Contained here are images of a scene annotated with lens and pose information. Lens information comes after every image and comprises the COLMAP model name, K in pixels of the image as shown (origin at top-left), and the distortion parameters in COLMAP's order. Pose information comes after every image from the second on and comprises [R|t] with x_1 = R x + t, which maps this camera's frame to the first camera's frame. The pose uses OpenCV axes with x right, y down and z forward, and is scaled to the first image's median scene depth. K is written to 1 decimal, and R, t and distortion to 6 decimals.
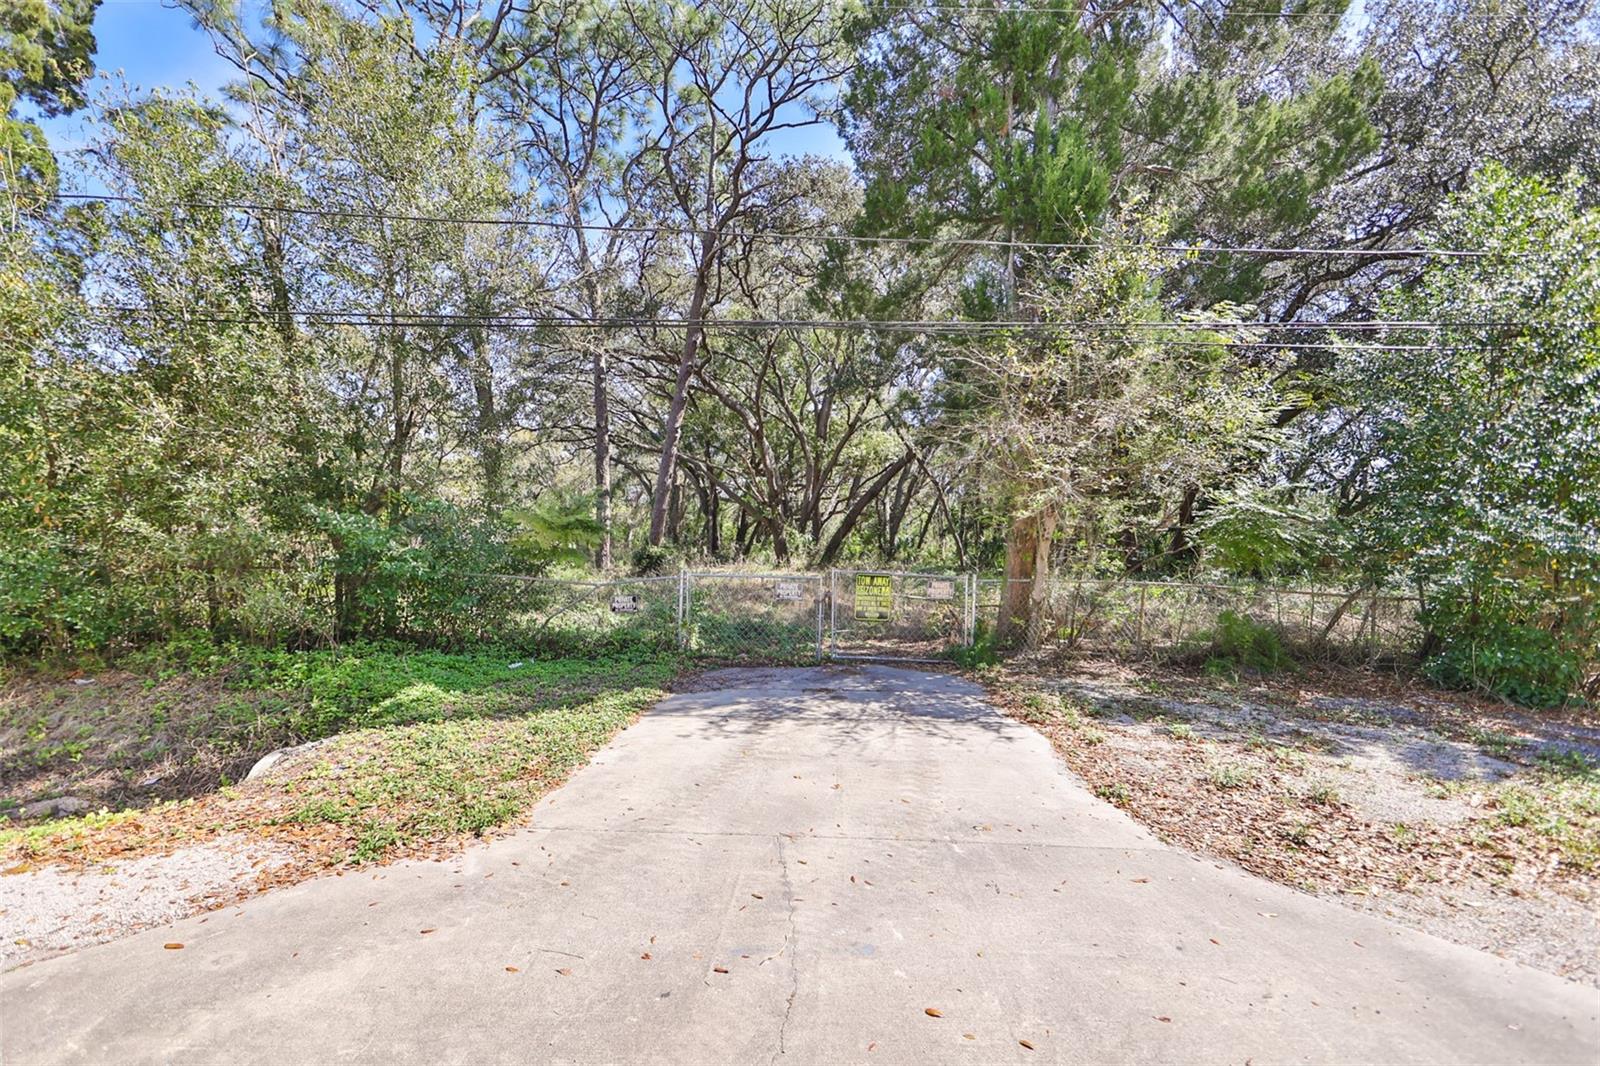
lens RADIAL K [[657.2, 0, 794.1], [0, 657.2, 534.6], [0, 0, 1]] dist [0.002661, -0.000393]
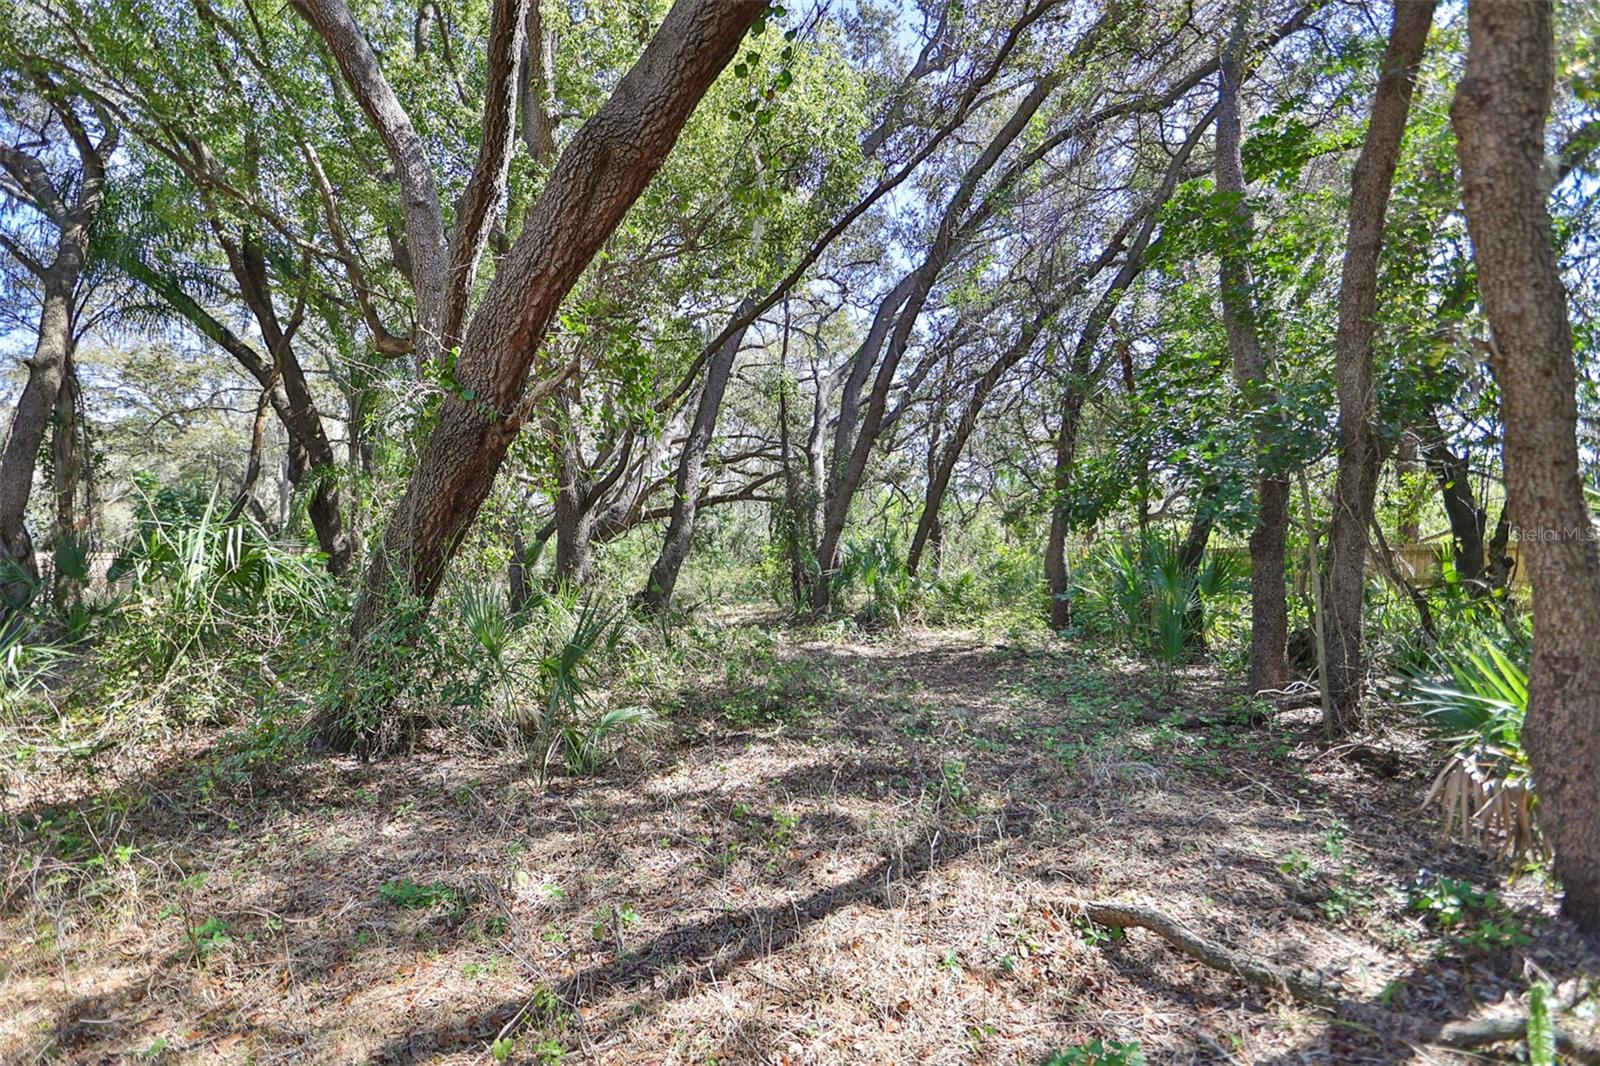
lens RADIAL K [[657.2, 0, 799.7], [0, 657.2, 533.6], [0, 0, 1]] dist [0.002661, -0.000393]
pose [[0.996889, -0.019626, 0.076331, 0.120952], [0.019861, 0.999800, -0.002318, 0.000810], [-0.076270, 0.003827, 0.997080, 0.743030]]
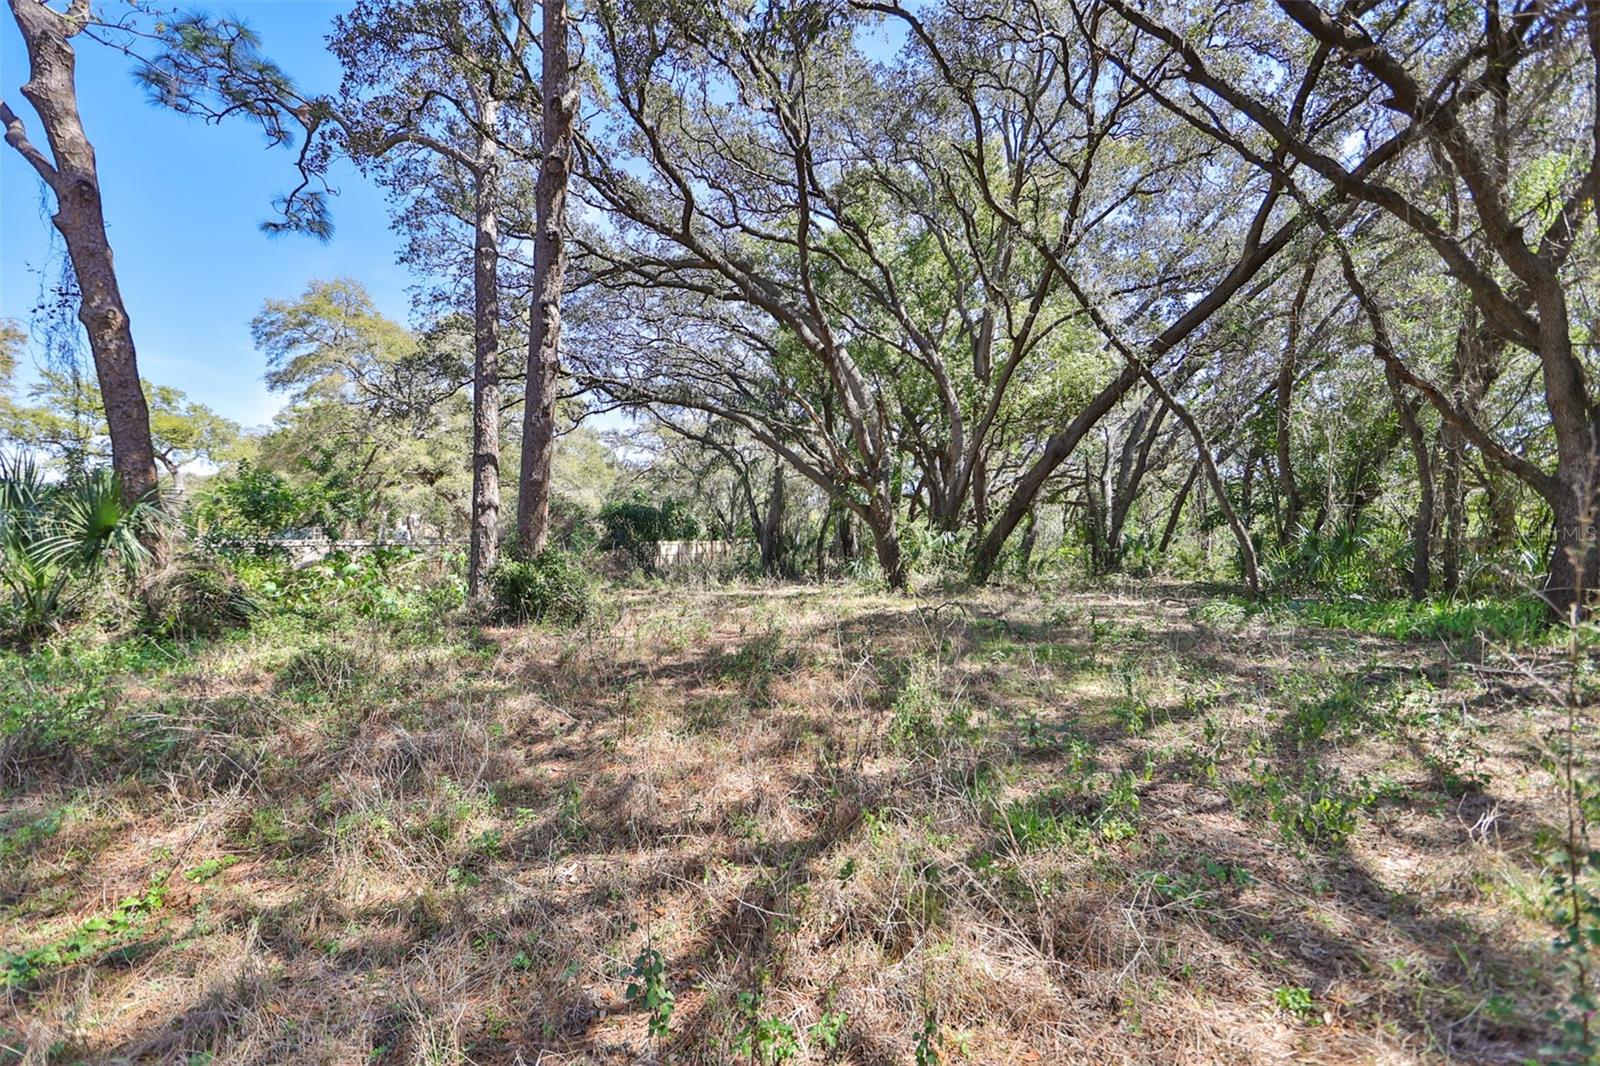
lens RADIAL K [[657.2, 0, 794.9], [0, 657.2, 535.5], [0, 0, 1]] dist [0.002661, -0.000393]
pose [[0.943245, -0.022464, -0.331336, 0.077300], [0.020682, 0.999746, -0.008905, 0.005181], [0.331452, 0.001547, 0.943471, 0.342157]]
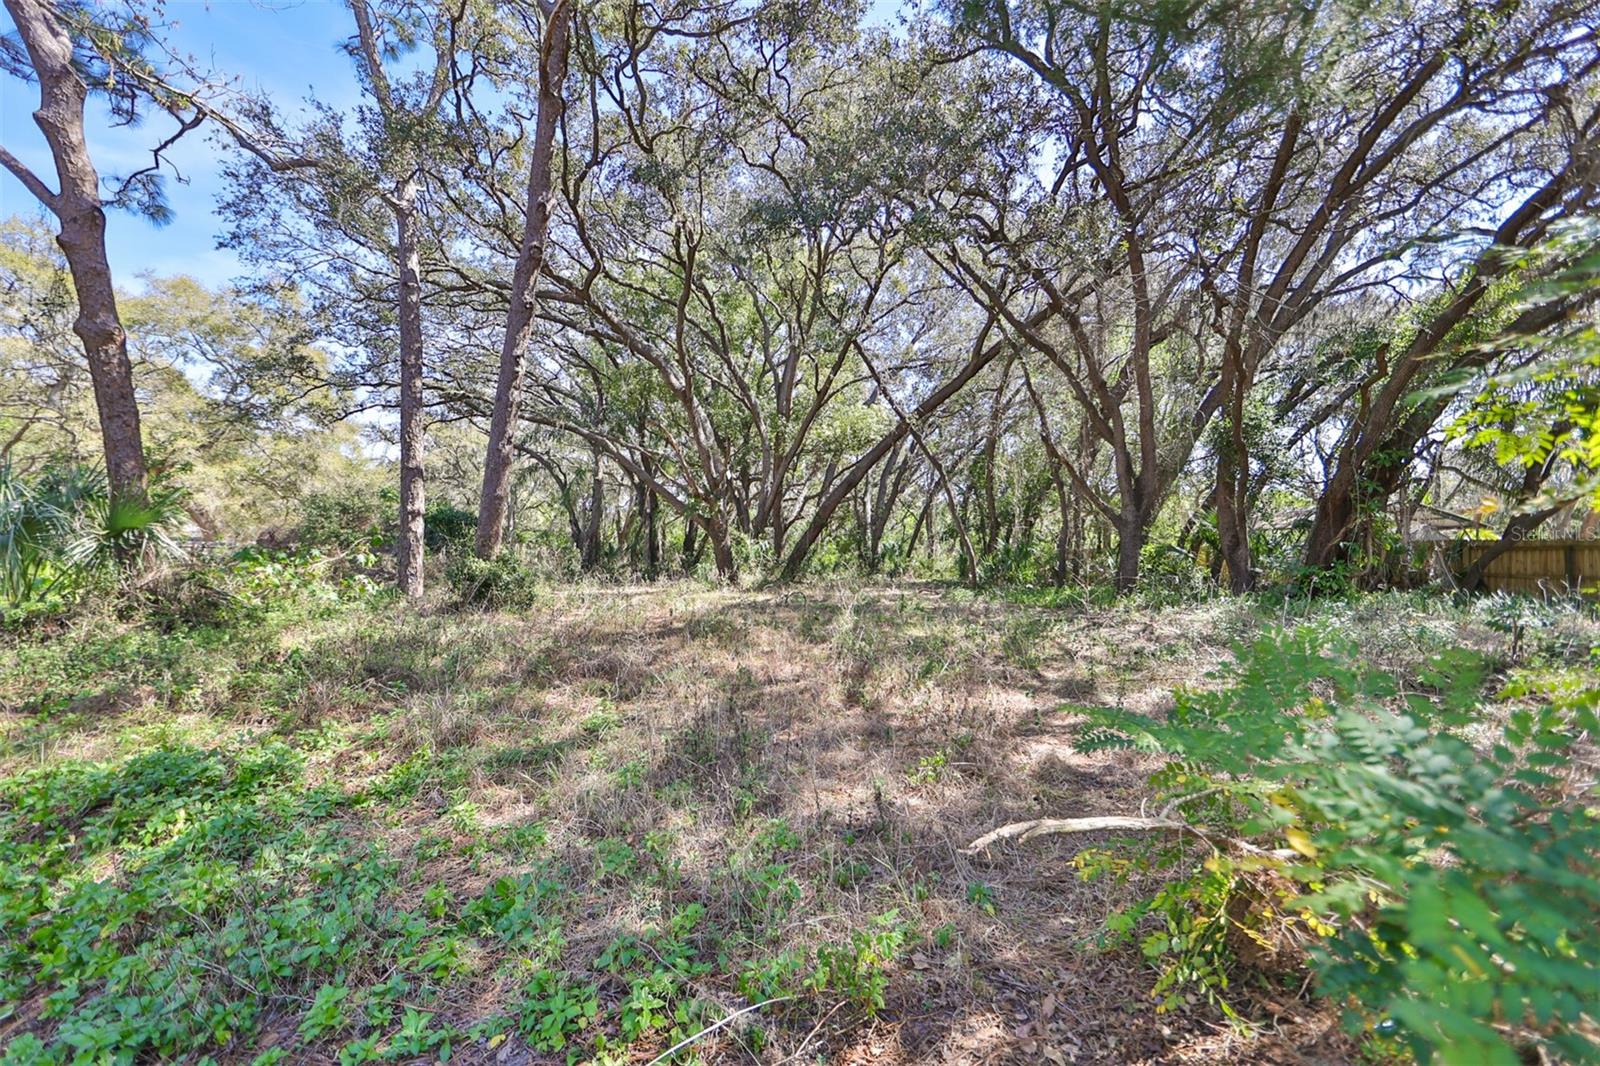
lens RADIAL K [[657.2, 0, 793.9], [0, 657.2, 539.9], [0, 0, 1]] dist [0.002661, -0.000393]
pose [[0.999356, -0.010326, 0.034355, 0.025490], [0.010576, 0.999919, -0.007109, 0.004287], [-0.034279, 0.007467, 0.999384, 0.225551]]
